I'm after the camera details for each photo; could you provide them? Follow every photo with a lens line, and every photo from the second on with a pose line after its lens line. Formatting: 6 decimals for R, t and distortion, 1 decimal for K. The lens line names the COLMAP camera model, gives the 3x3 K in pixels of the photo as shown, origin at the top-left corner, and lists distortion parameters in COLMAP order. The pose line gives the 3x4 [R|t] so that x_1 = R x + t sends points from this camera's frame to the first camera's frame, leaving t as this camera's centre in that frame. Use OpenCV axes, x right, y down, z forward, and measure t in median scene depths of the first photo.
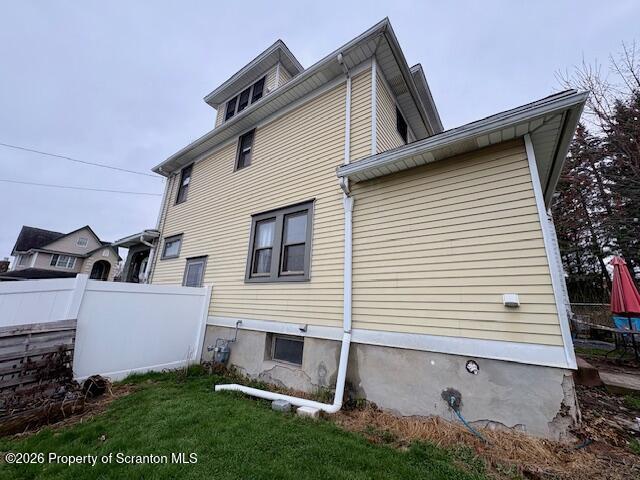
lens RADIAL K [[252.9, 0, 319.6], [0, 252.9, 236.2], [0, 0, 1]] dist [-0.001111, 0.000943]
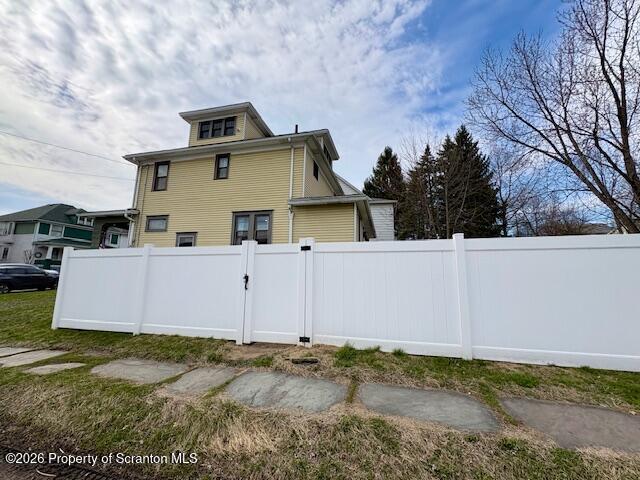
lens RADIAL K [[252.9, 0, 318.4], [0, 252.9, 240.1], [0, 0, 1]] dist [-0.001111, 0.000943]
pose [[0.931778, 0.028395, 0.361918, -0.304703], [-0.080616, 0.988229, 0.130015, -0.147432], [-0.353966, -0.150321, 0.923099, -0.778944]]
